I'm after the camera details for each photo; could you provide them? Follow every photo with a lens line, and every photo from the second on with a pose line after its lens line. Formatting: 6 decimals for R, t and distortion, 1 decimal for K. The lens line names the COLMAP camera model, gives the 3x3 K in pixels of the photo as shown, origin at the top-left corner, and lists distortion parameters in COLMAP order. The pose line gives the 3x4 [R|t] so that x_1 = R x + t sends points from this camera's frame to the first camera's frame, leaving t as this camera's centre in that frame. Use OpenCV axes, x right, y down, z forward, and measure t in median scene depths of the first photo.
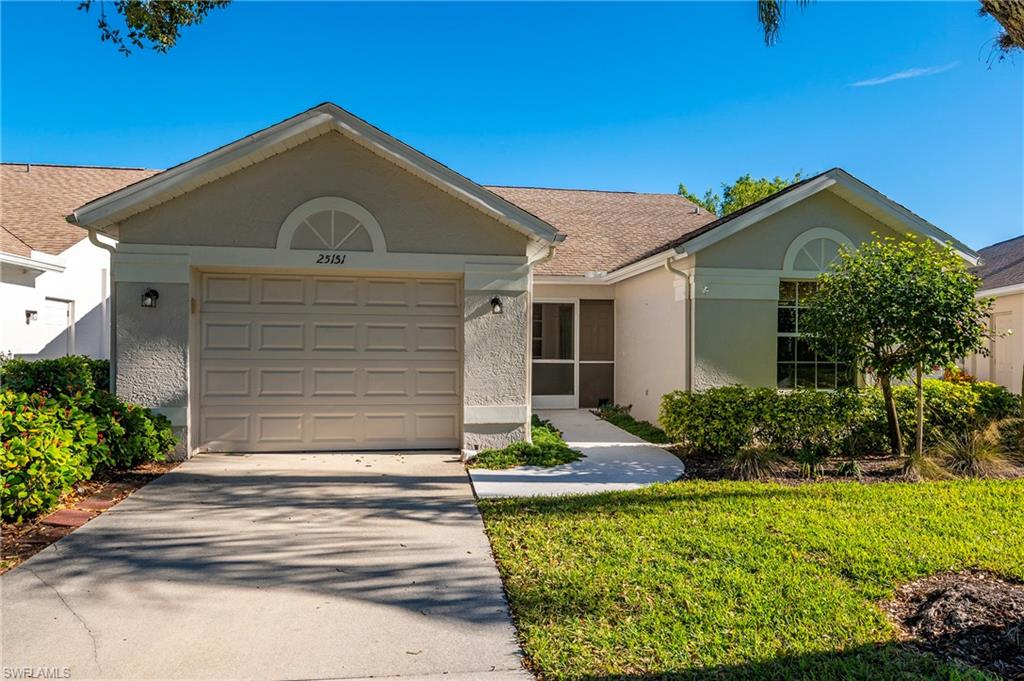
lens RADIAL K [[632.0, 0, 512.5], [0, 632.0, 342.9], [0, 0, 1]] dist [-0.011089, -0.001397]
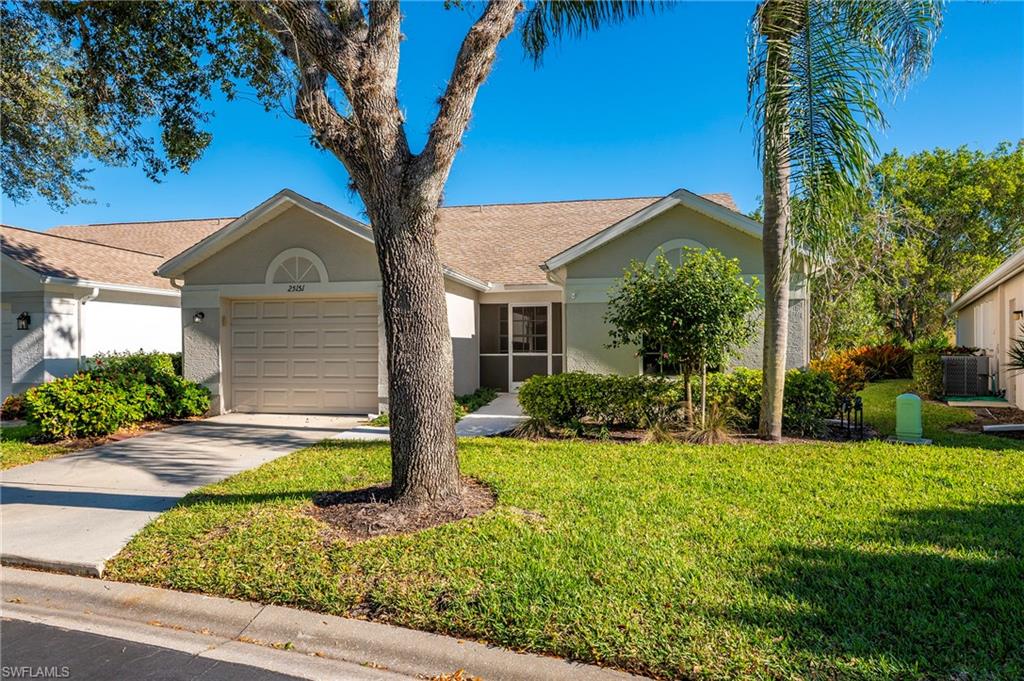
lens RADIAL K [[632.0, 0, 510.1], [0, 632.0, 342.4], [0, 0, 1]] dist [-0.011089, -0.001397]
pose [[0.935084, -0.010963, -0.354257, 0.747086], [0.014445, 0.999870, 0.007186, -0.004393], [0.354132, -0.011837, 0.935120, -0.257429]]
